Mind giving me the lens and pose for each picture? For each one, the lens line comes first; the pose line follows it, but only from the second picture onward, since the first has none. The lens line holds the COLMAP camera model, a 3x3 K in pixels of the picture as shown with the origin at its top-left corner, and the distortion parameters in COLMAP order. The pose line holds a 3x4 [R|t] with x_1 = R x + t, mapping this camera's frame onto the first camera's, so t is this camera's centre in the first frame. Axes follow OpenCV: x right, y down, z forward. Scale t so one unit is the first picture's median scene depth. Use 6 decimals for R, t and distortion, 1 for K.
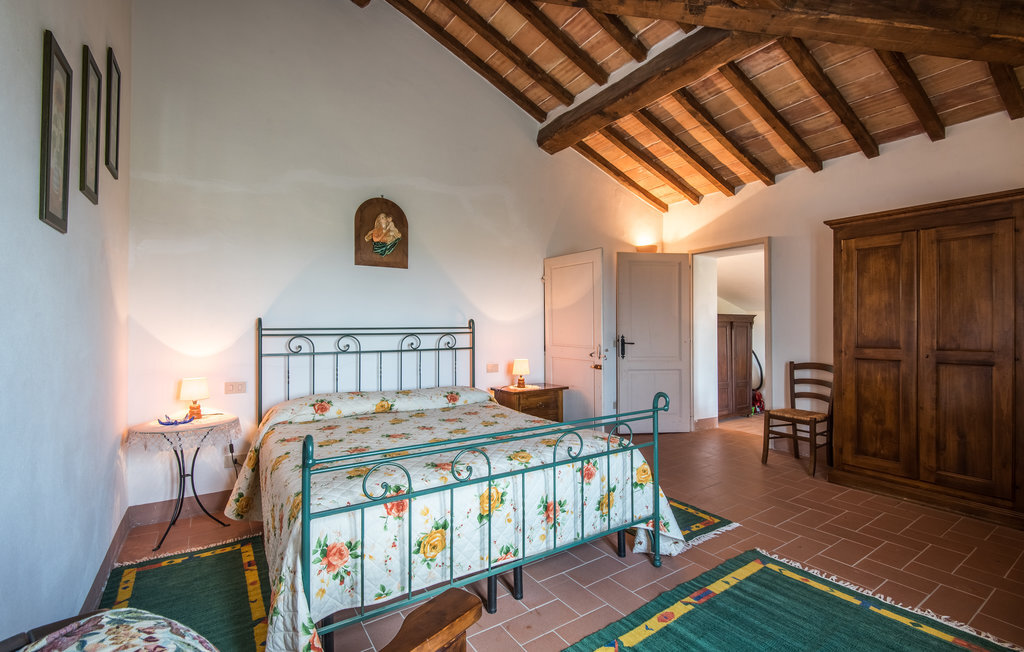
lens RADIAL K [[467.2, 0, 512.0], [0, 467.2, 326.0], [0, 0, 1]] dist [0.022447, -0.033545]
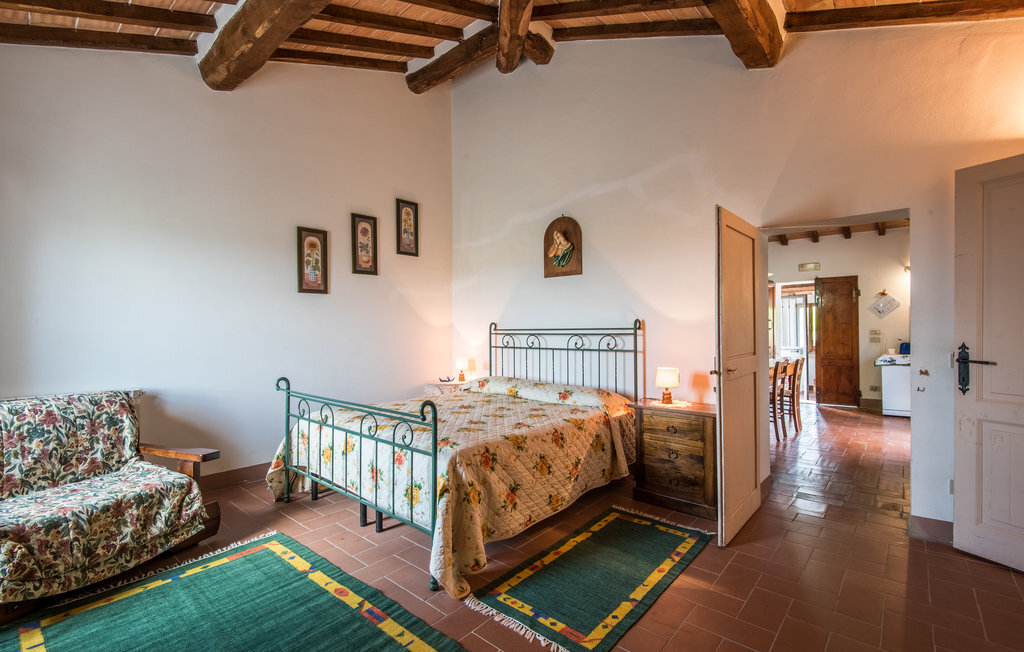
lens RADIAL K [[452.9, 0, 511.7], [0, 452.9, 328.9], [0, 0, 1]] dist [0.029819, -0.026850]
pose [[0.247600, 0.003761, -0.968855, 0.855858], [0.008359, 0.999947, 0.006018, -0.004165], [0.968826, -0.009589, 0.247556, 0.654443]]
